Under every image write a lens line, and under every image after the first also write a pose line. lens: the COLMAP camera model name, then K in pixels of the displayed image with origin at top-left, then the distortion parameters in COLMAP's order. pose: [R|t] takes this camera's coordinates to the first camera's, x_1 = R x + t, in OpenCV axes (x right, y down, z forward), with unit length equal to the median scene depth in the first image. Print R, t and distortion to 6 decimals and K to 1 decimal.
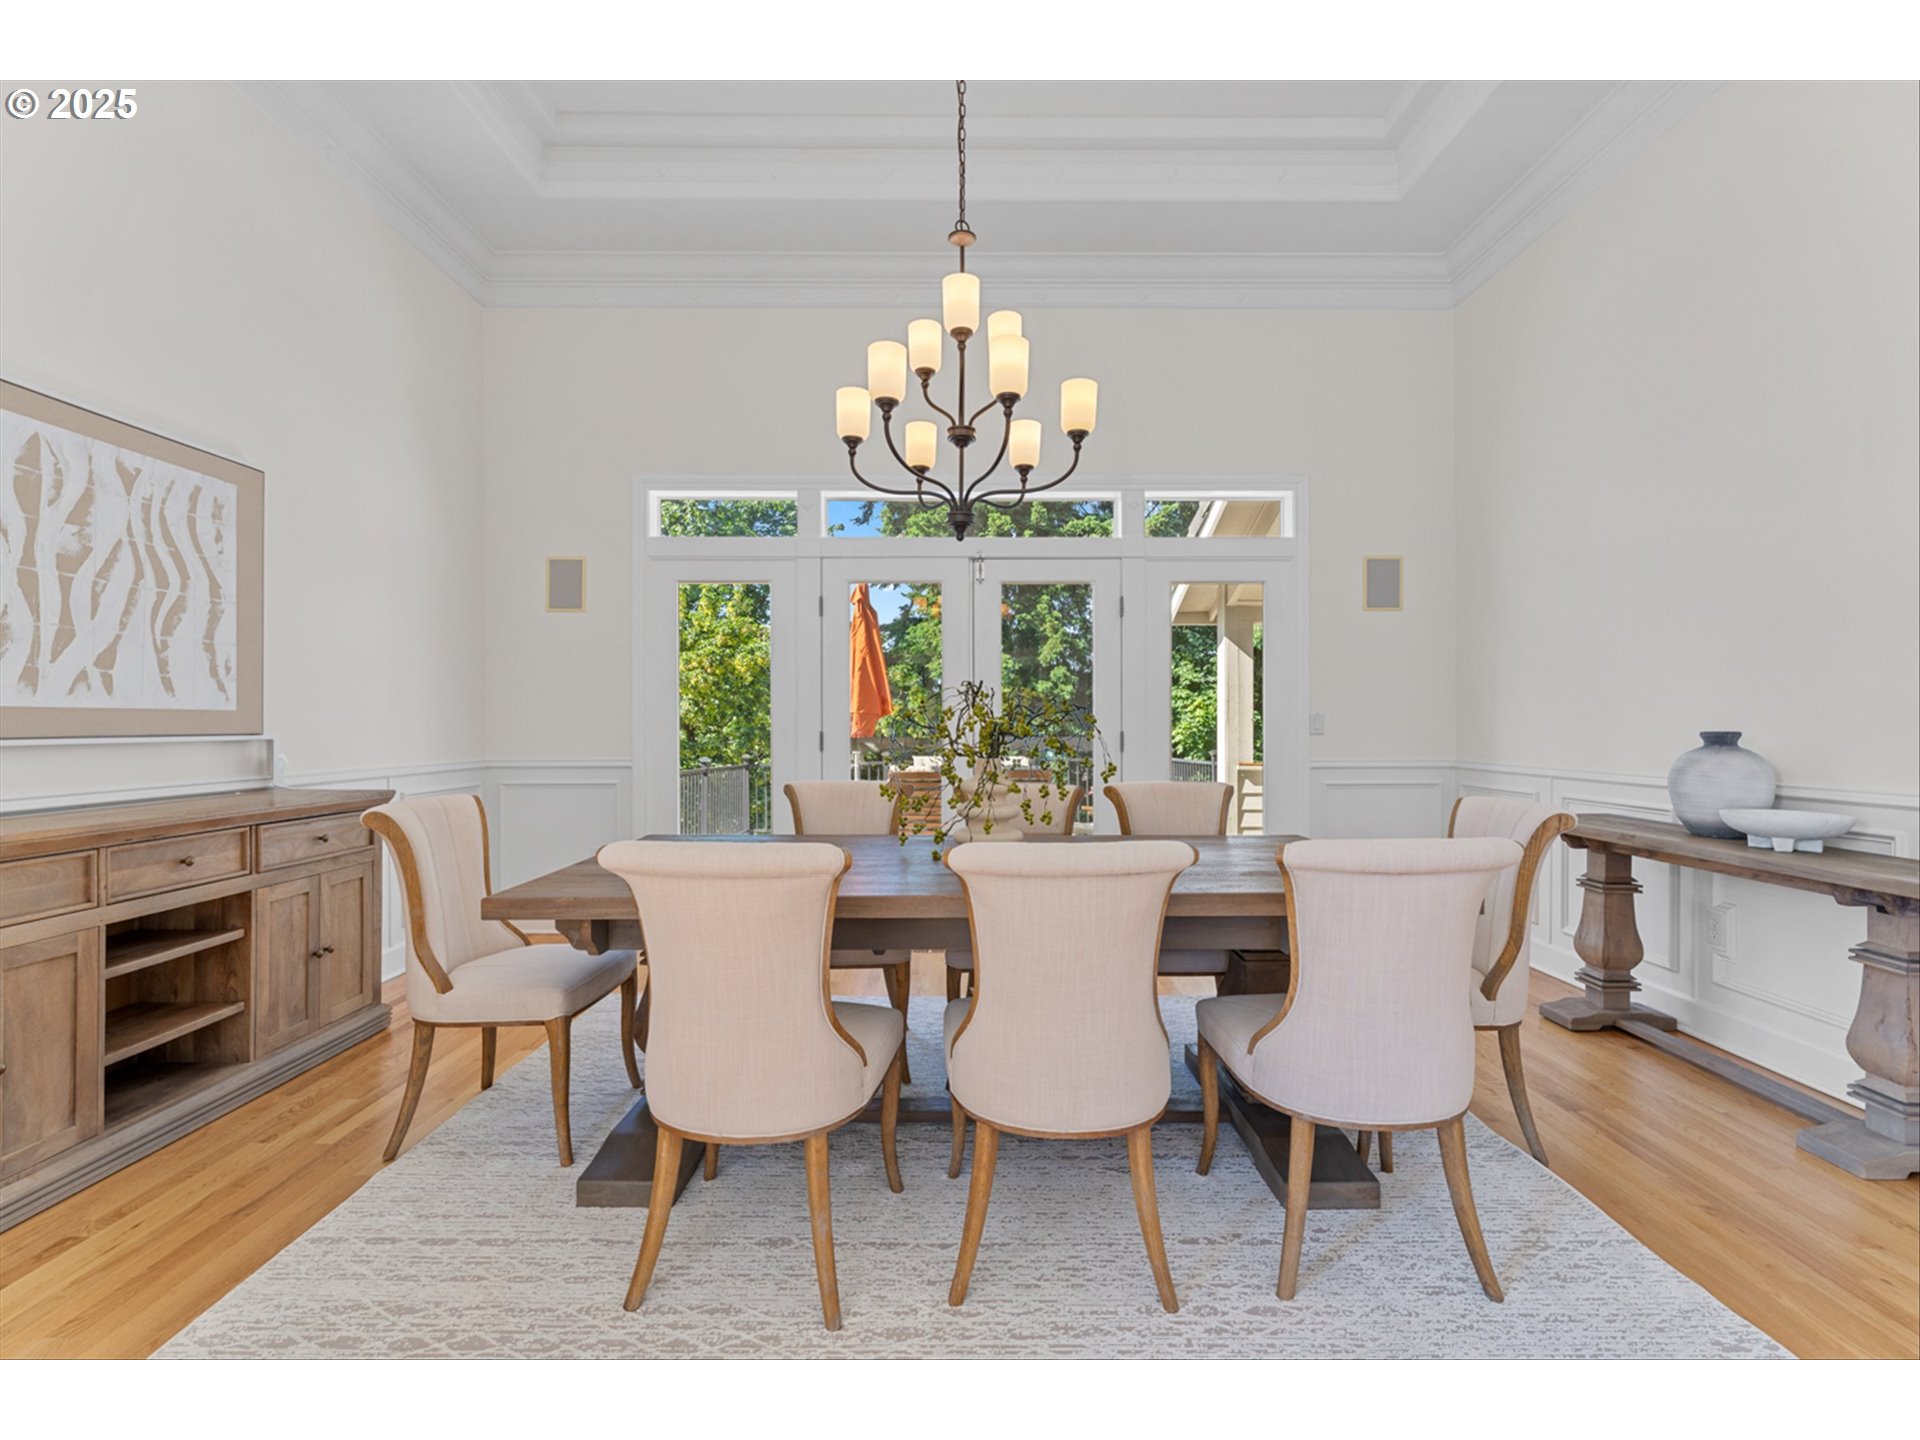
lens RADIAL K [[888.8, 0, 946.9], [0, 888.8, 717.5], [0, 0, 1]] dist [-0.008491, 0.003974]
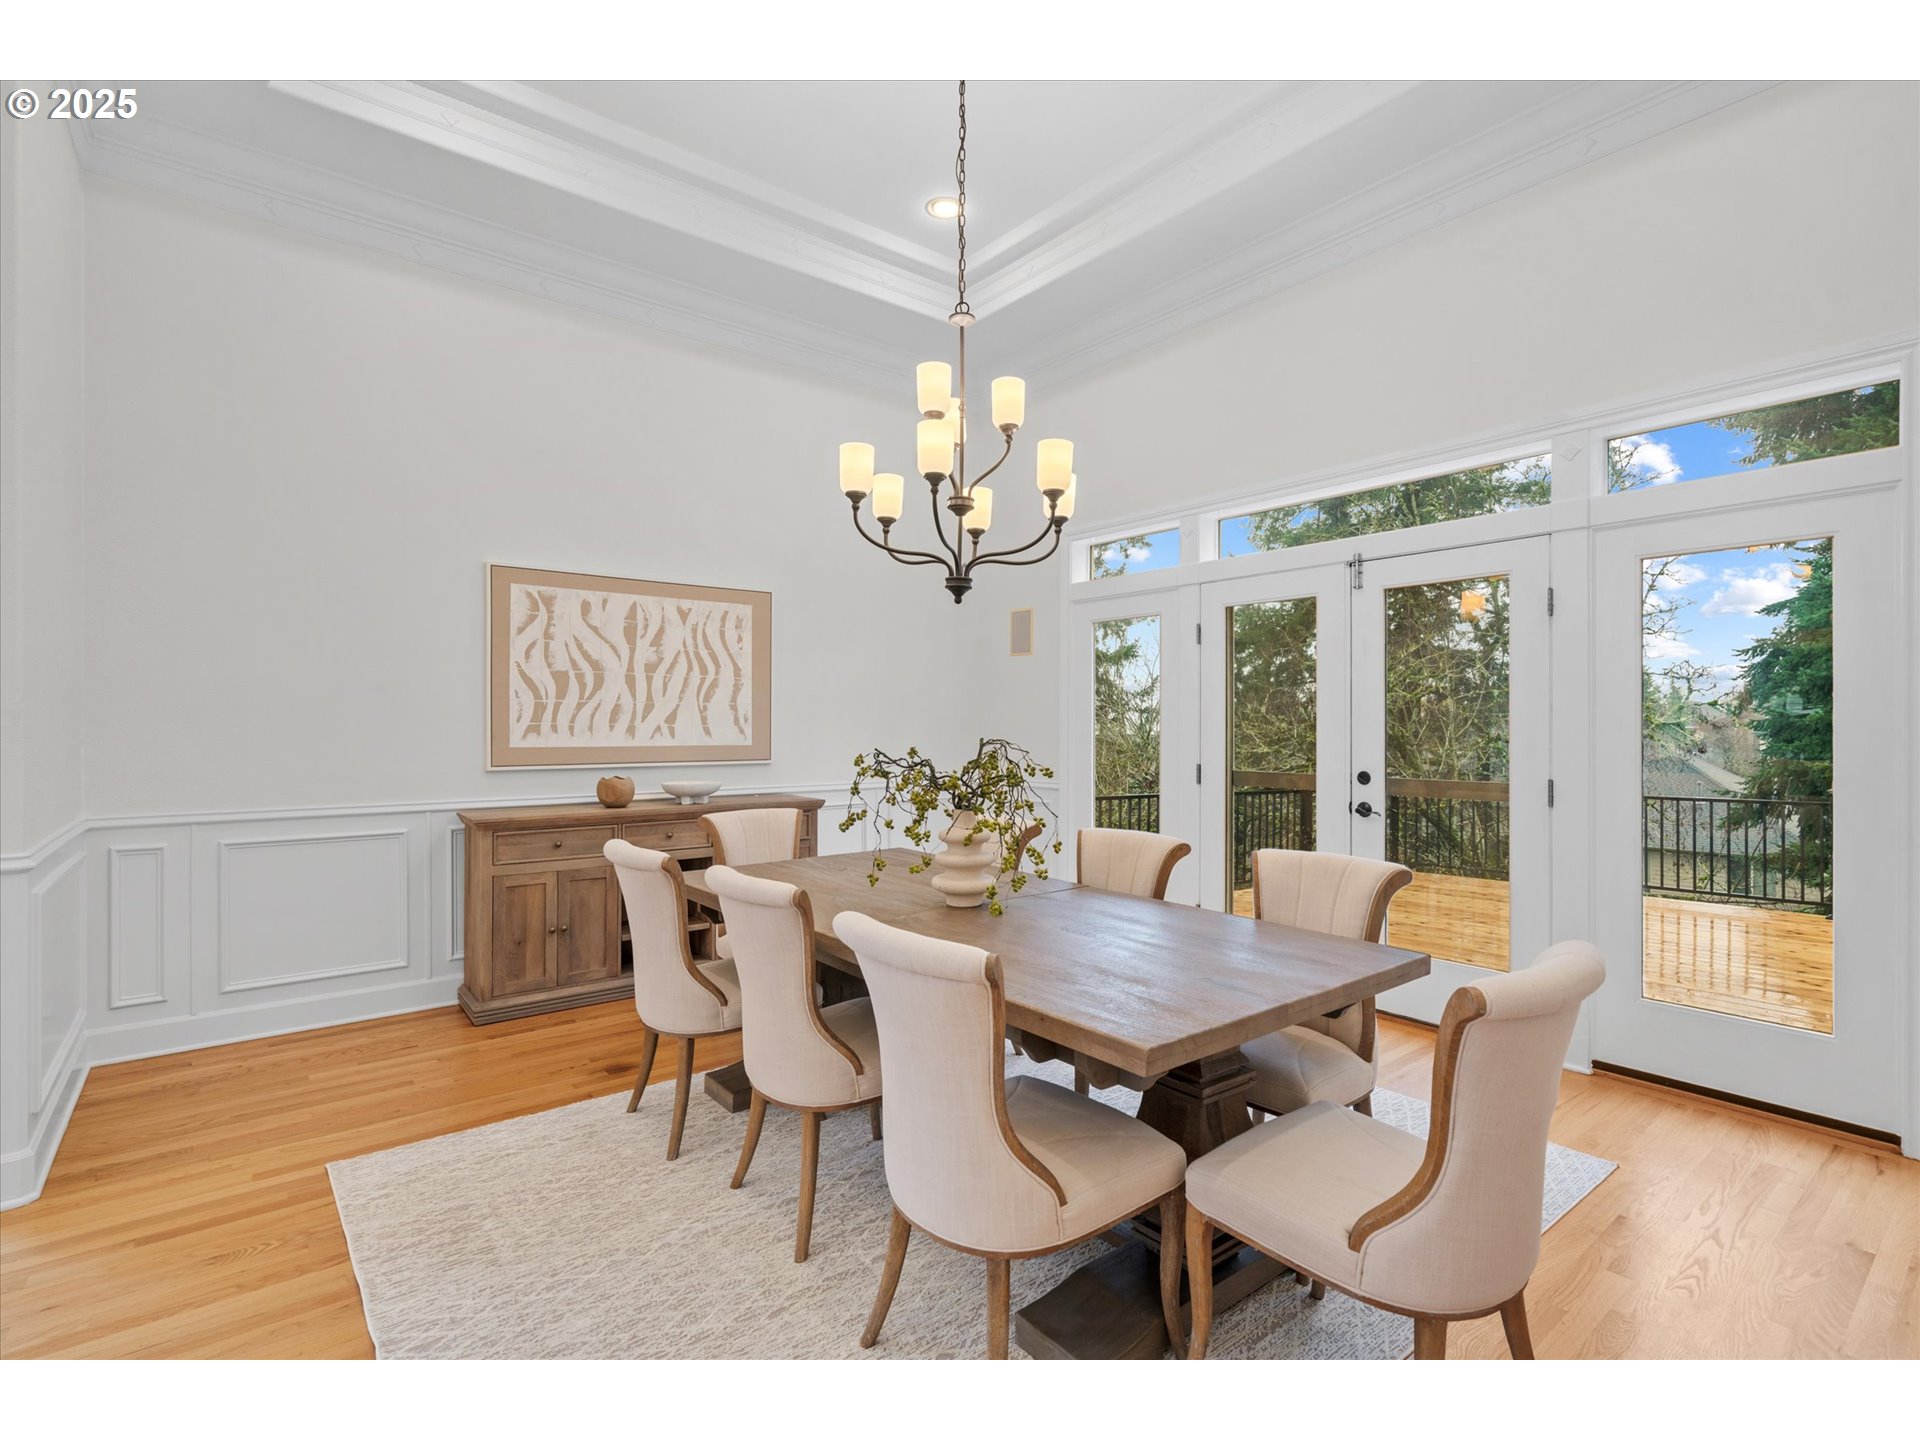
lens RADIAL K [[888.8, 0, 953.7], [0, 888.8, 722.0], [0, 0, 1]] dist [-0.008491, 0.003974]
pose [[0.629046, -0.004627, -0.777354, 0.782312], [0.007230, 0.999974, -0.000101, -0.052360], [0.777334, -0.005557, 0.629063, 0.298688]]
